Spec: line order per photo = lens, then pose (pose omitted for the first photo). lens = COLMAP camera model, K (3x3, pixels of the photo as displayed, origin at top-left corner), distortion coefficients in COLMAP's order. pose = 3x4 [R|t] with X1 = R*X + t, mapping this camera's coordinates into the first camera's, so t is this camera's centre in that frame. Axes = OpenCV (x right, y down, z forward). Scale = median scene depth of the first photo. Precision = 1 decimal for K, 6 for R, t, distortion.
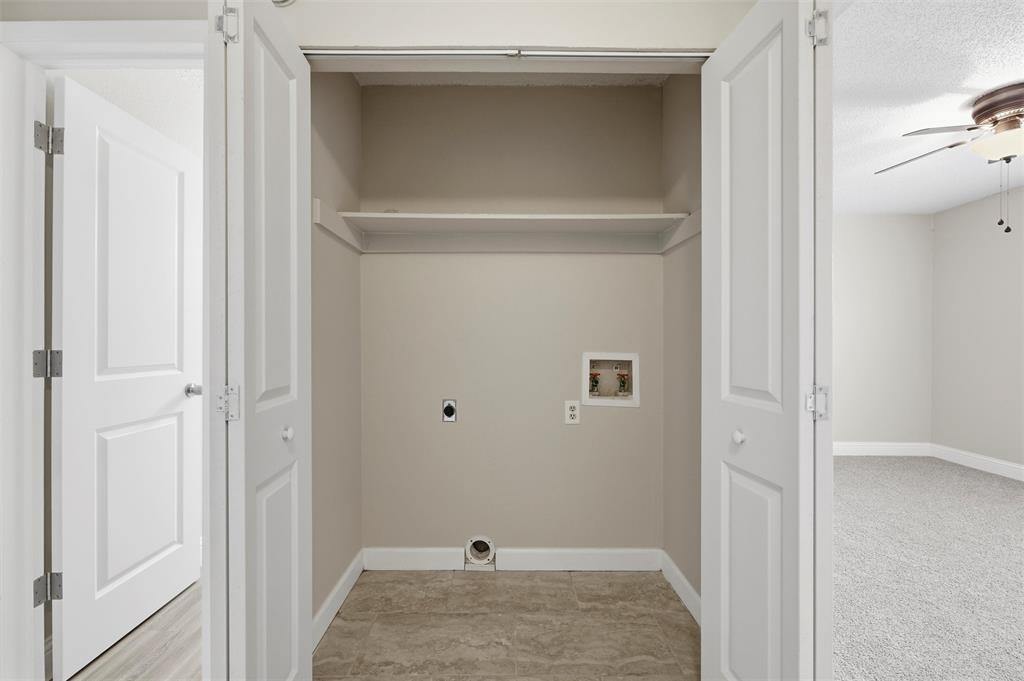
lens RADIAL K [[404.2, 0, 507.9], [0, 404.2, 339.7], [0, 0, 1]] dist [-0.013746, 0.002865]
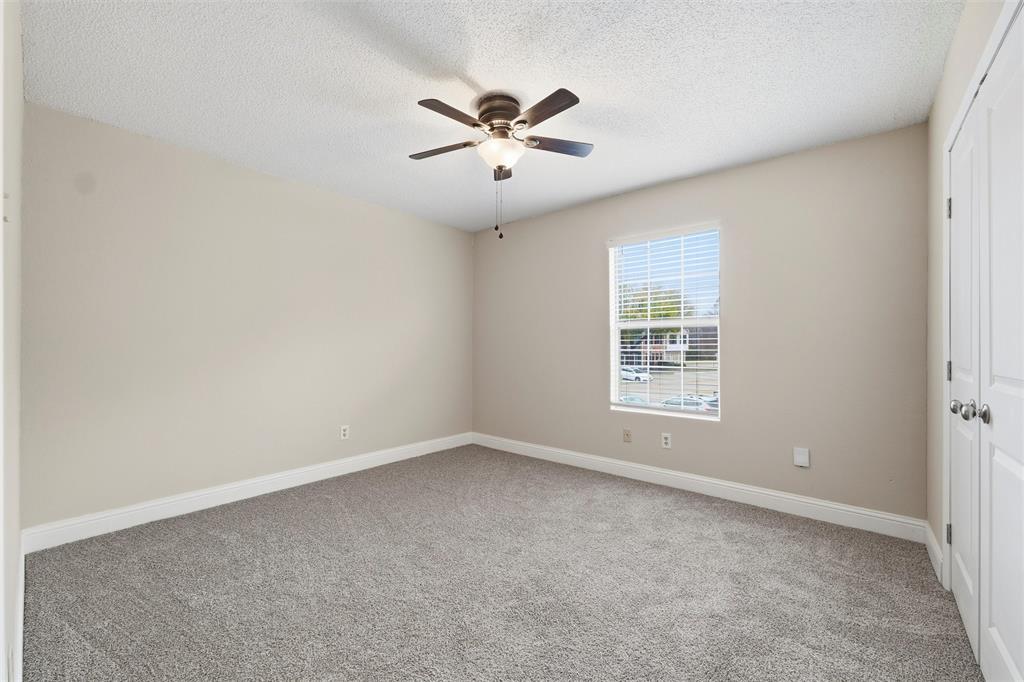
lens RADIAL K [[404.2, 0, 507.9], [0, 404.2, 340.2], [0, 0, 1]] dist [-0.013746, 0.002865]
pose [[0.660320, 0.004428, 0.750971, 0.470961], [0.000275, 0.999981, -0.006138, 0.004122], [-0.750984, 0.004260, 0.660306, 0.286312]]
